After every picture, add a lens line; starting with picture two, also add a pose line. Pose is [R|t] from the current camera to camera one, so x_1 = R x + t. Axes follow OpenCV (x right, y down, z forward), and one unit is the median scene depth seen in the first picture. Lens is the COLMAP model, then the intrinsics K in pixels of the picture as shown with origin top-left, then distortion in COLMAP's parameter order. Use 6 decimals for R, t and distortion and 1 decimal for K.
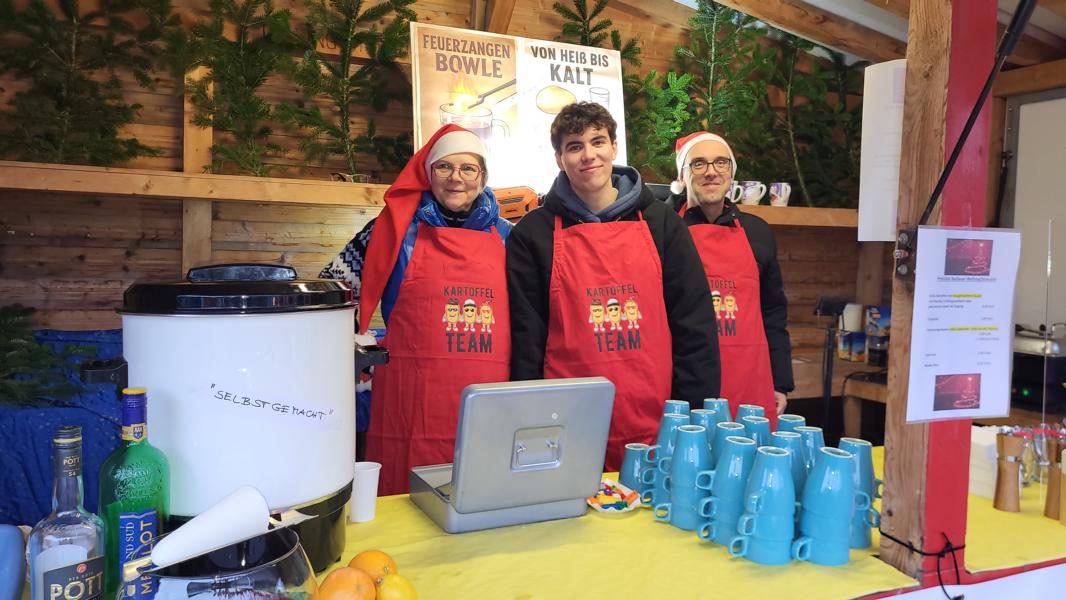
lens RADIAL K [[802.8, 0, 525.3], [0, 802.8, 298.8], [0, 0, 1]] dist [0.037484, -0.008479]
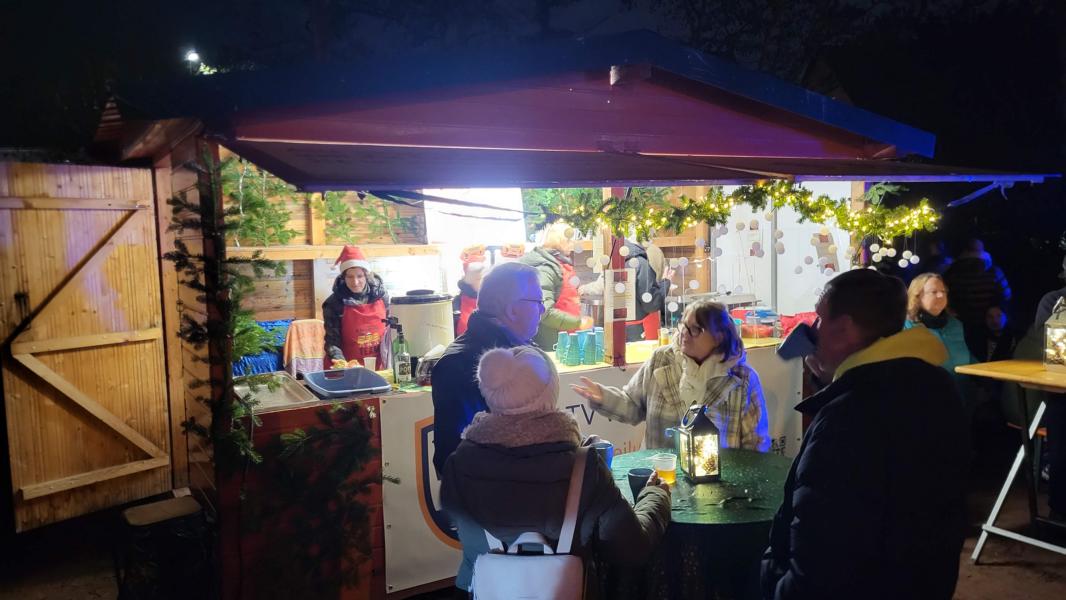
lens RADIAL K [[802.8, 0, 529.0], [0, 802.8, 303.3], [0, 0, 1]] dist [0.037484, -0.008479]
pose [[0.990223, -0.059770, 0.126040, -0.144527], [0.056995, 0.998048, 0.025512, -0.020483], [-0.127319, -0.018079, 0.991697, -1.143687]]
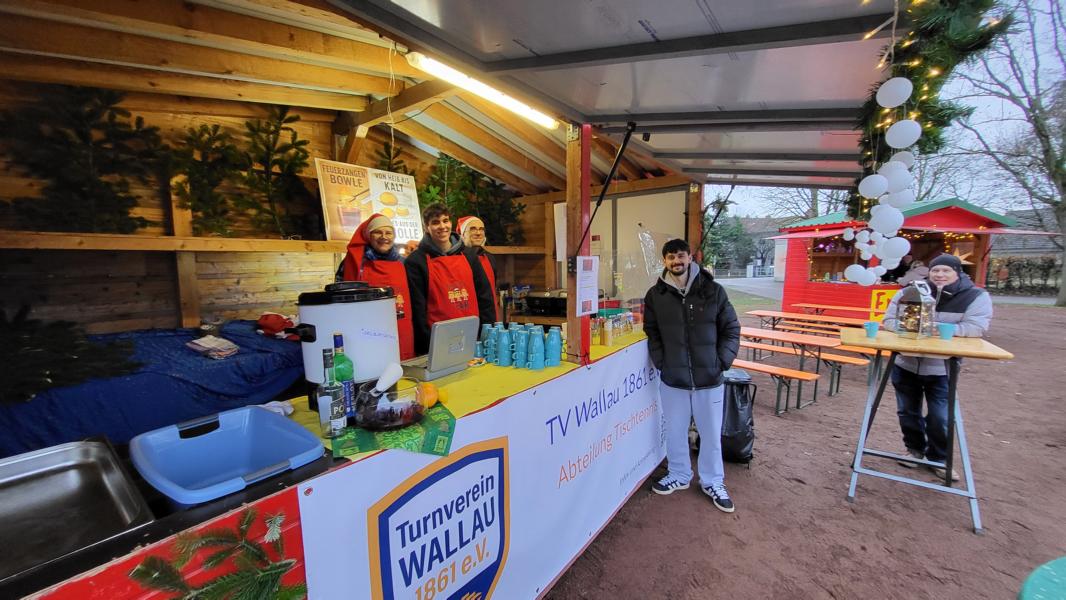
lens RADIAL K [[417.0, 0, 528.4], [0, 417.0, 307.0], [0, 0, 1]] dist [-0.009825, -0.000568]
pose [[0.863486, -0.096589, 0.495038, -0.224869], [0.076367, 0.995214, 0.060975, 0.000006], [-0.498559, -0.014847, 0.866729, -0.151554]]
